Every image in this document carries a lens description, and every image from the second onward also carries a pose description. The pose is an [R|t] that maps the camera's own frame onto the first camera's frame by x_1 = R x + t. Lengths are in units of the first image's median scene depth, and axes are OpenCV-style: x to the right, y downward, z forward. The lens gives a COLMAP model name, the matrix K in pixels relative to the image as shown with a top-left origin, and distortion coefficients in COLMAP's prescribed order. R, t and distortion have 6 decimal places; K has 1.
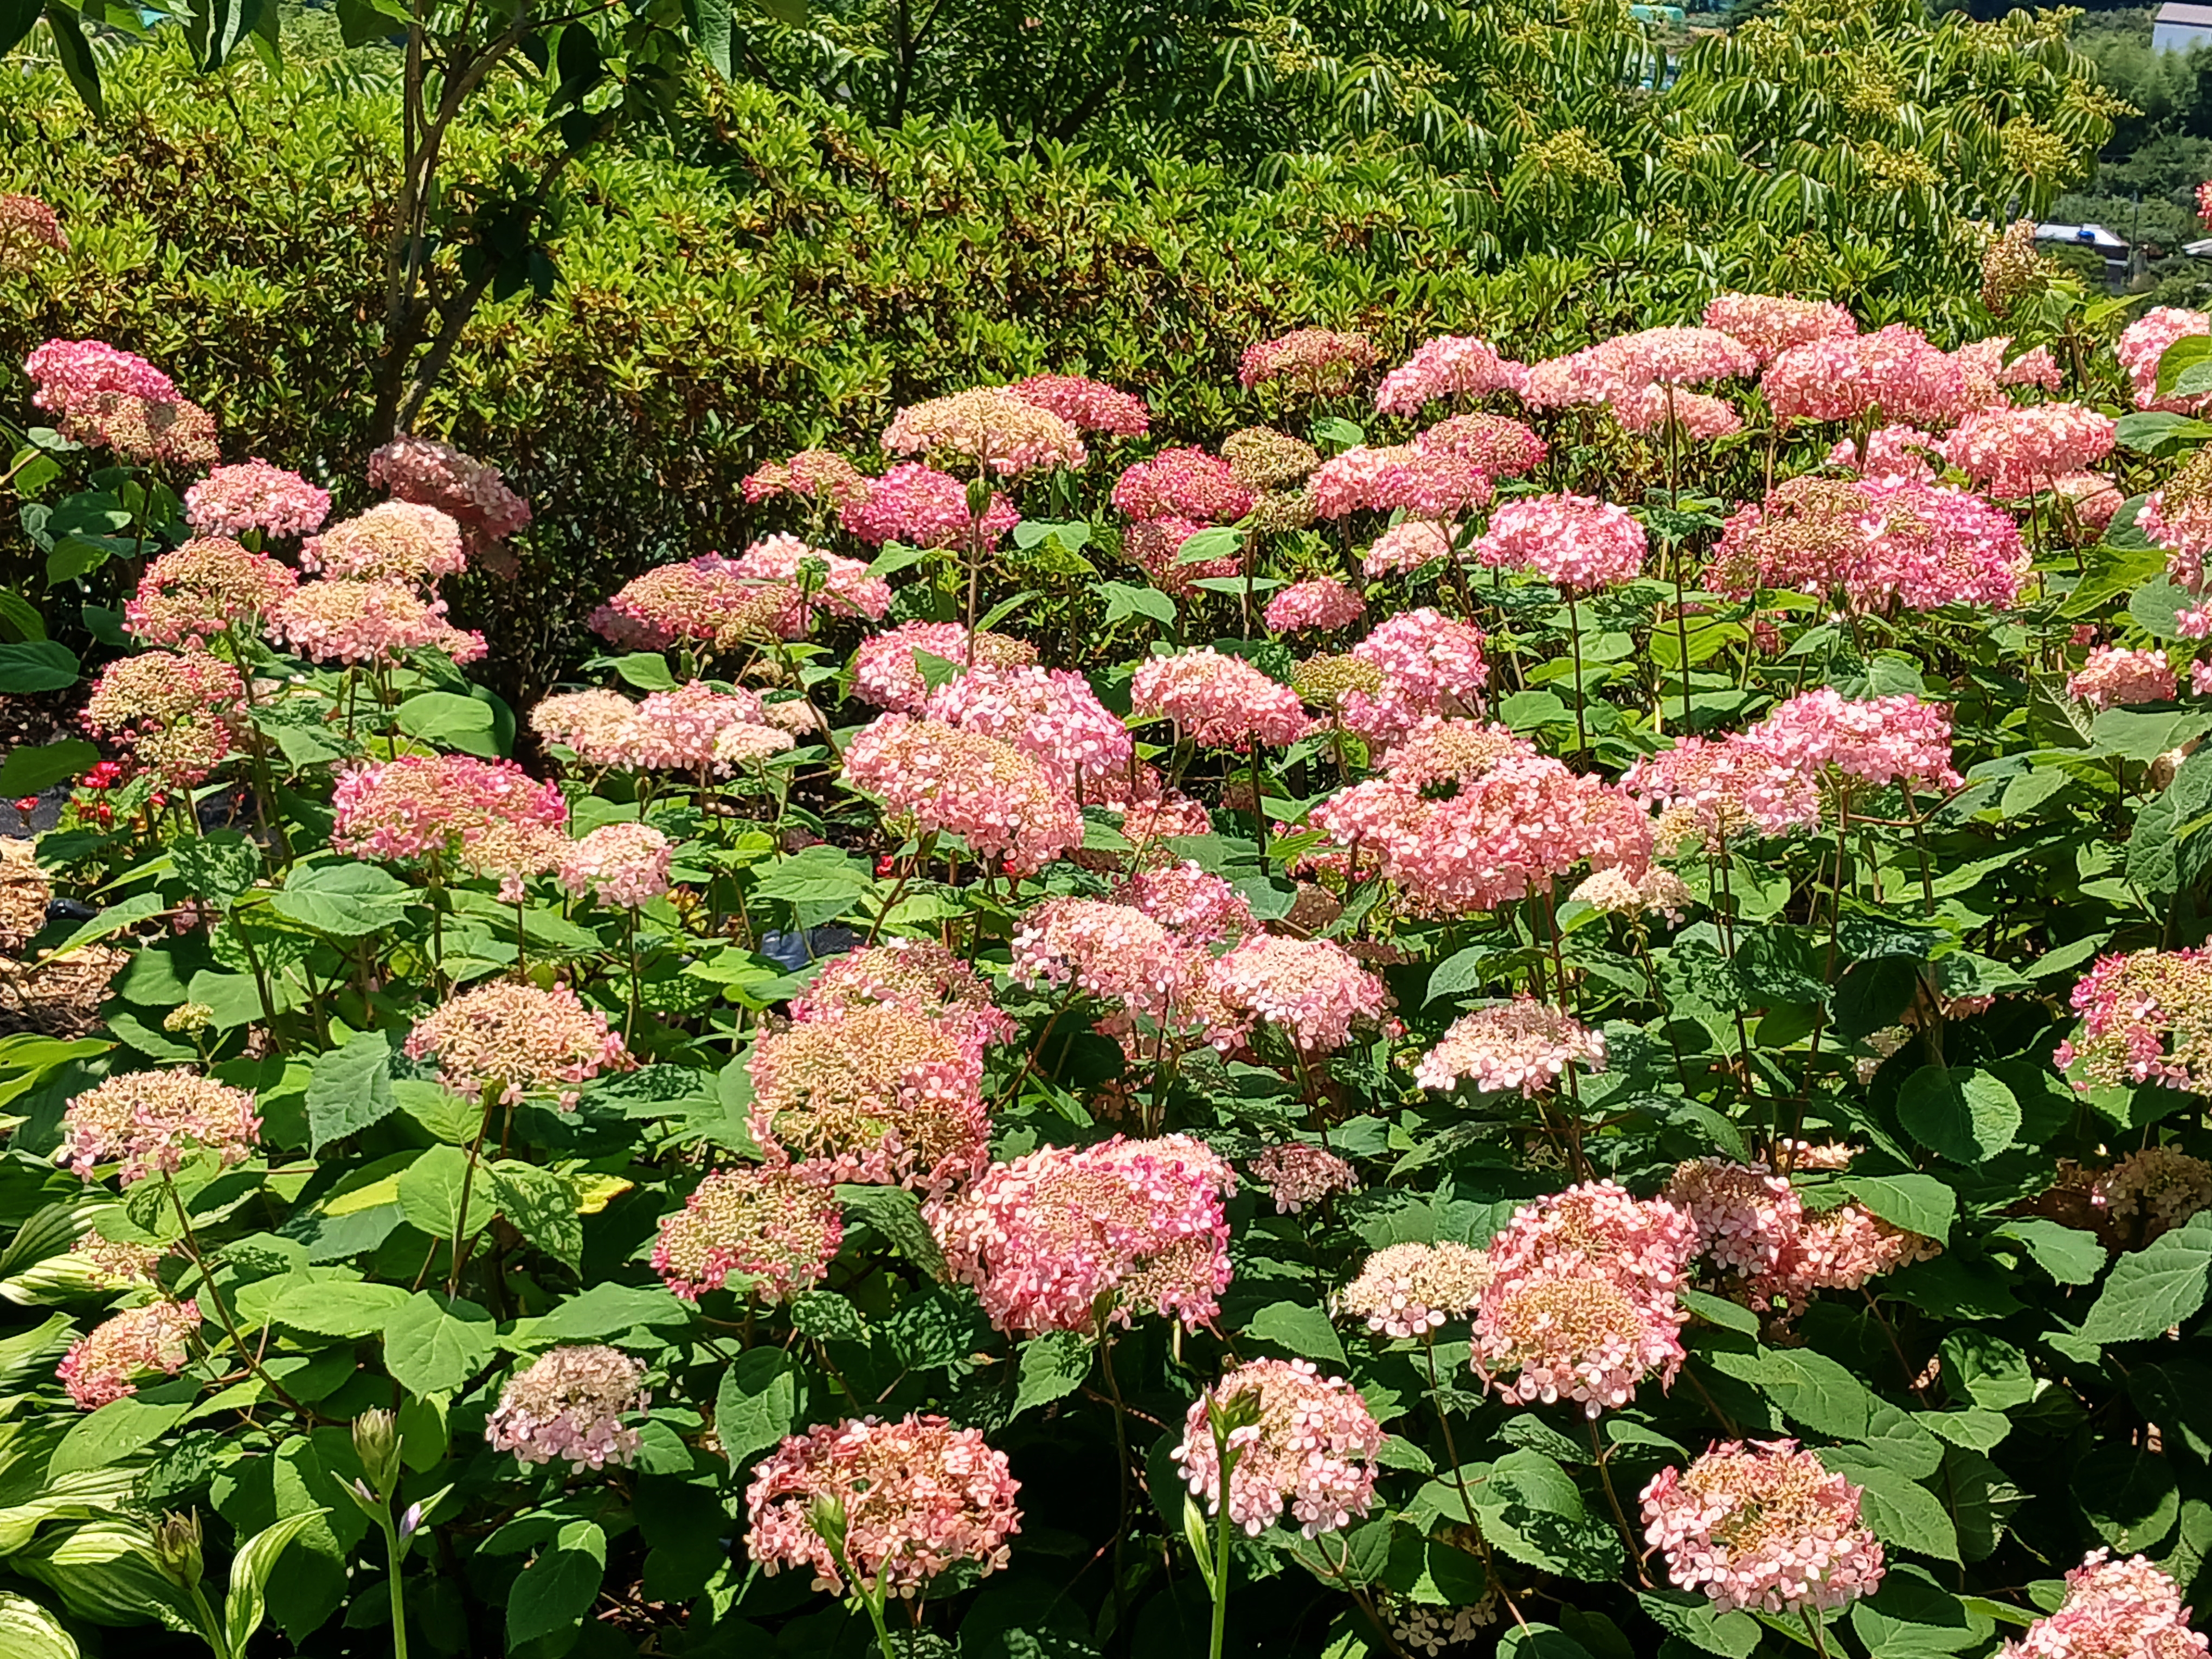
lens RADIAL K [[1704.8, 0, 1099.2], [0, 1704.8, 827.6], [0, 0, 1]] dist [0.050203, -0.004103]
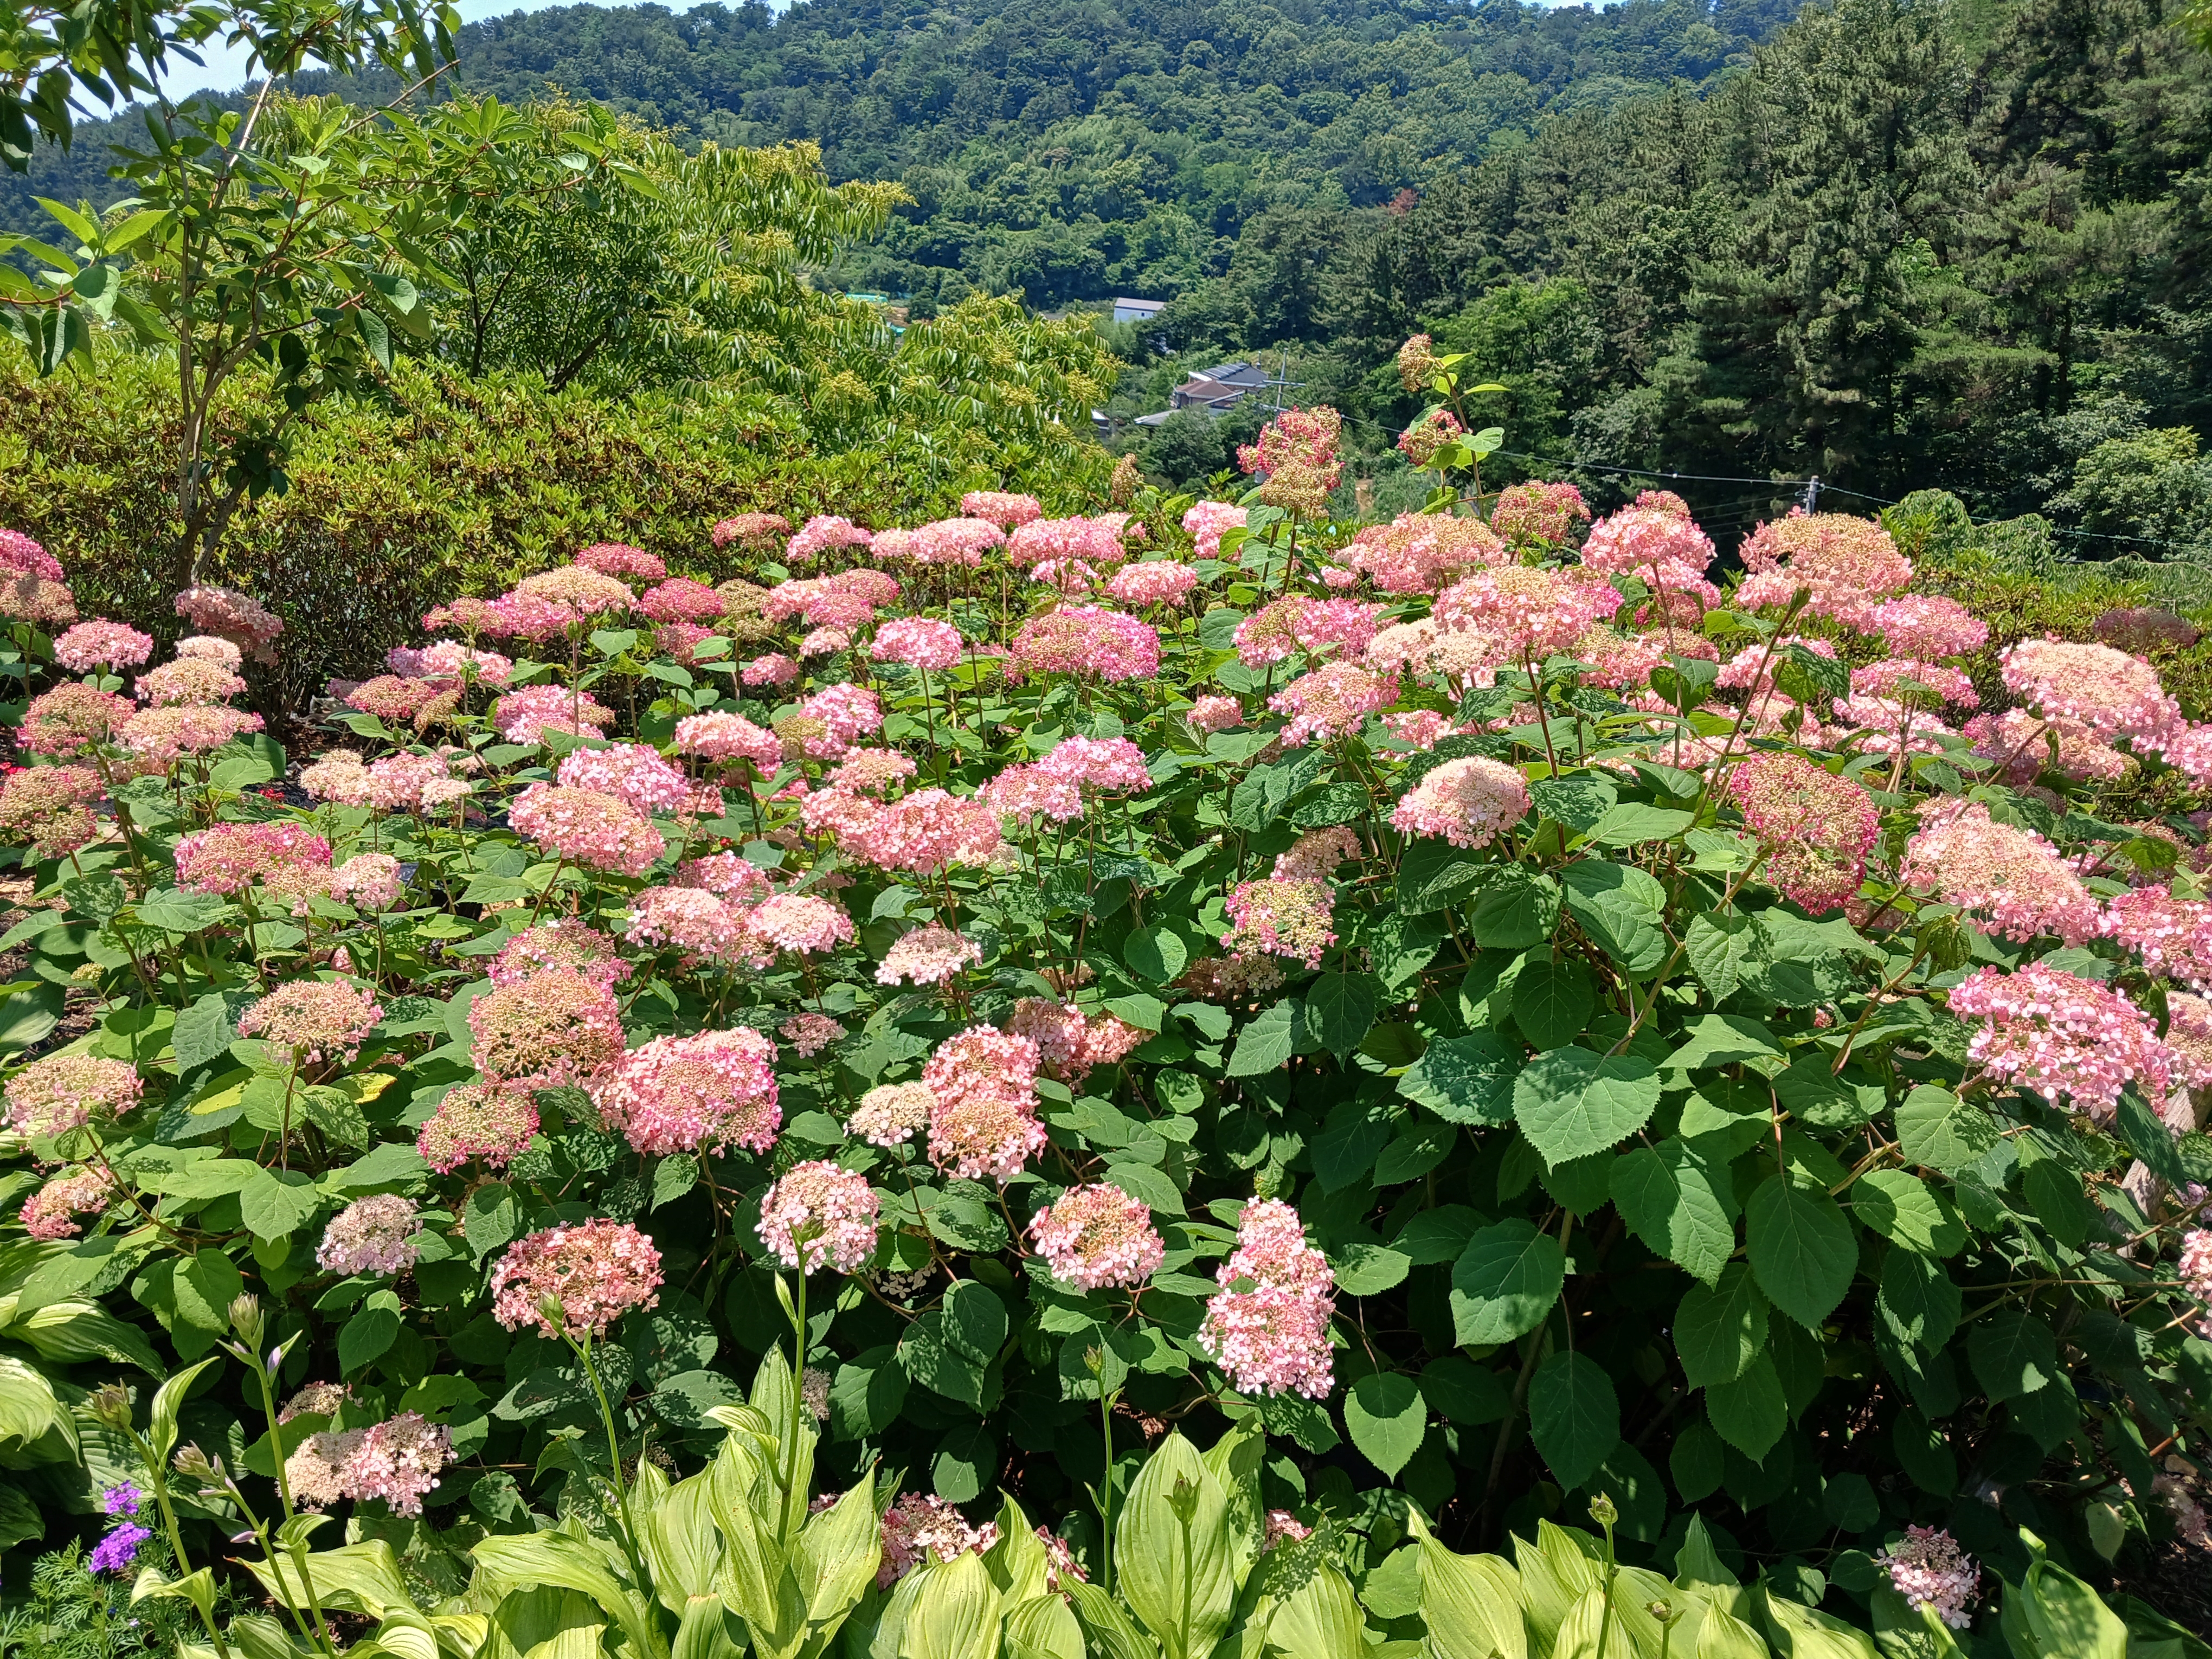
lens RADIAL K [[1704.8, 0, 1108.7], [0, 1704.8, 833.3], [0, 0, 1]] dist [0.050203, -0.004103]
pose [[0.879542, -0.069198, 0.470762, -0.389717], [0.088988, 0.995834, -0.019879, 0.069071], [-0.467425, 0.059376, 0.882036, -0.575521]]
